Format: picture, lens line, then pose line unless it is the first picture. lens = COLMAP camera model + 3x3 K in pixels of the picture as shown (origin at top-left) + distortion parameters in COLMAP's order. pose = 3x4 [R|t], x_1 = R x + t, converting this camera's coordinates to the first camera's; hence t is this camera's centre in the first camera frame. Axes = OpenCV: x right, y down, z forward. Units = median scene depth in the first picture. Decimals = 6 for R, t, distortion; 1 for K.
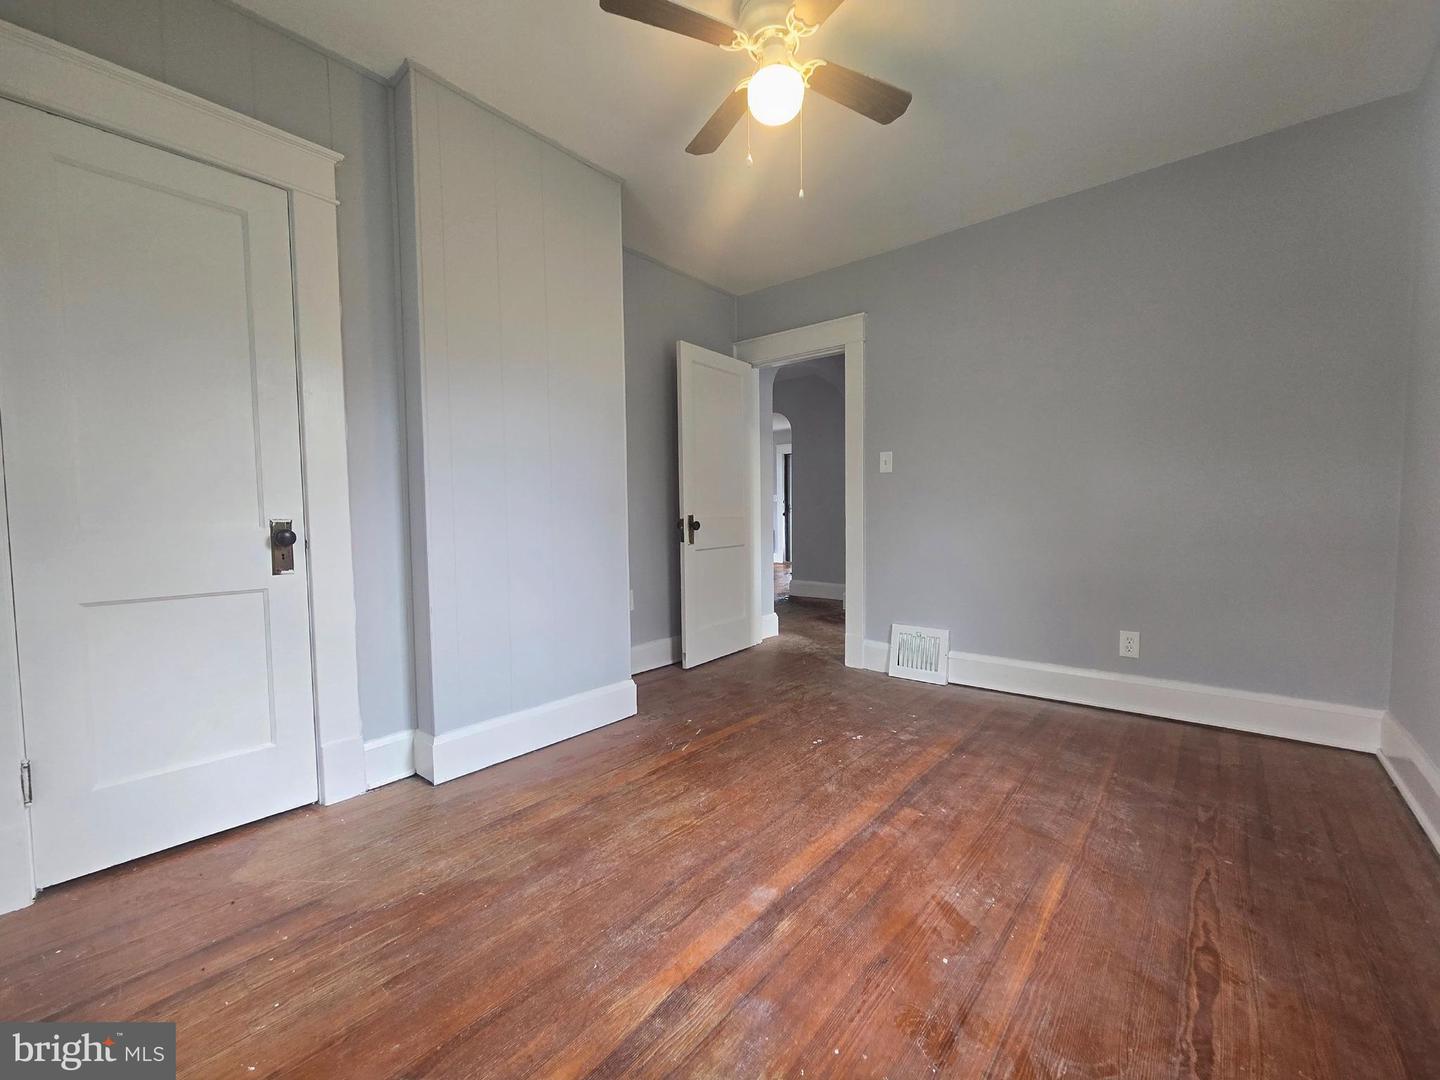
lens RADIAL K [[597.8, 0, 725.0], [0, 597.8, 542.4], [0, 0, 1]] dist [-0.002026, -0.000804]
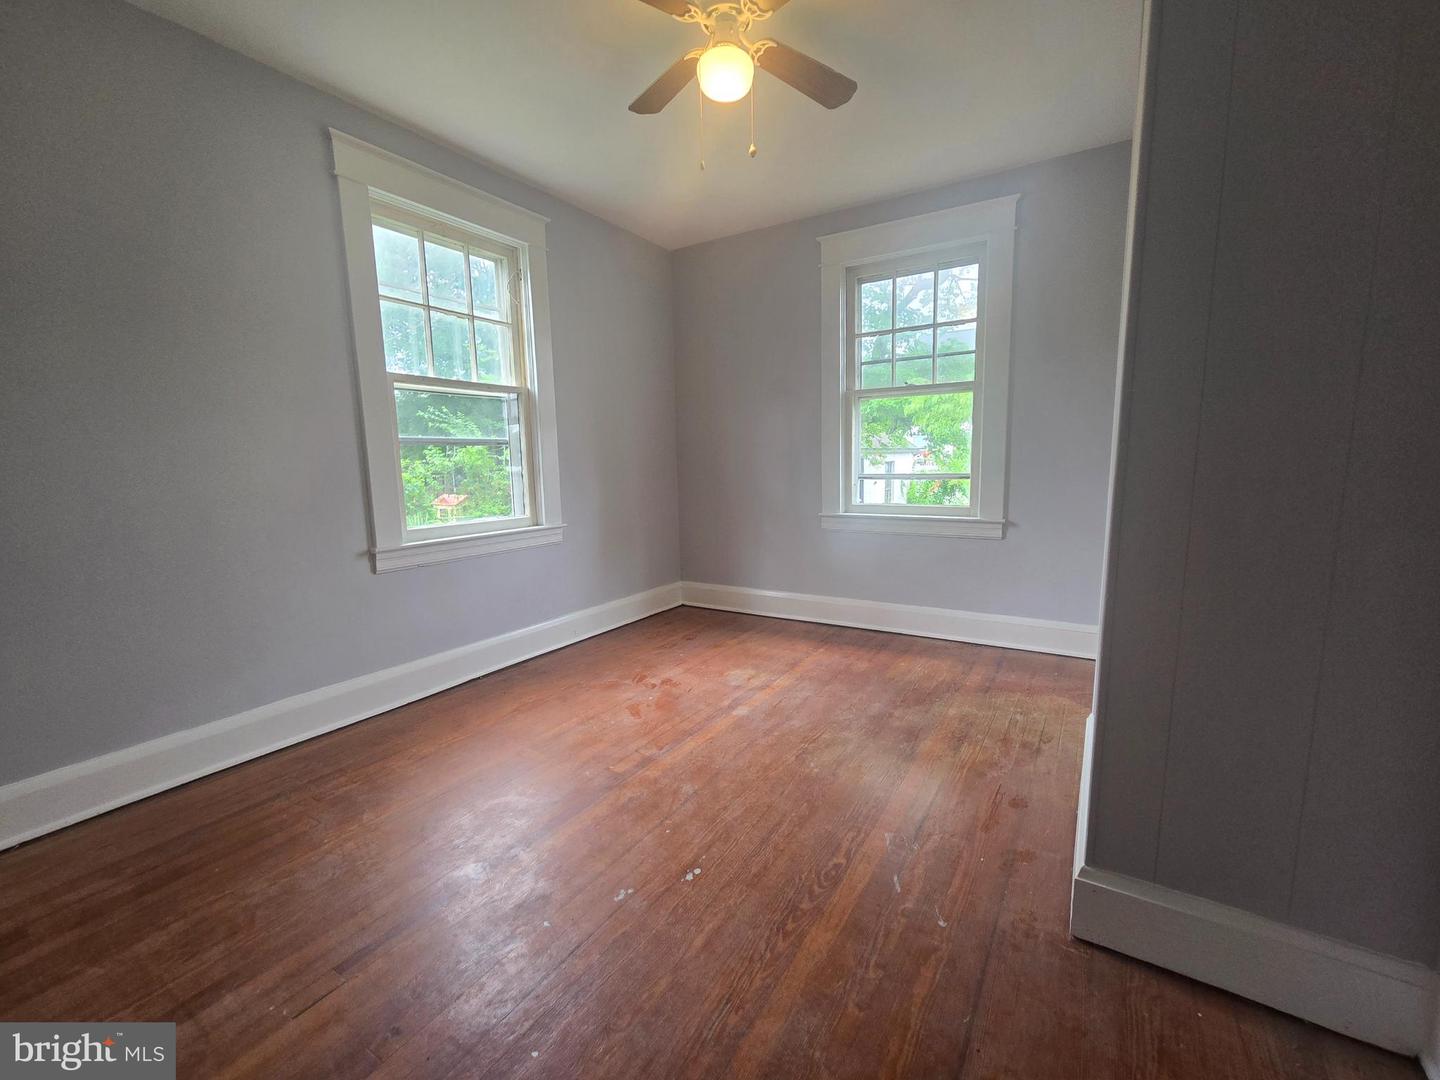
lens RADIAL K [[597.8, 0, 729.0], [0, 597.8, 543.9], [0, 0, 1]] dist [-0.002026, -0.000804]
pose [[-0.988979, 0.048595, -0.139850, 0.300045], [0.021641, 0.981902, 0.188147, -0.189851], [0.146463, 0.183047, -0.972133, 2.473386]]
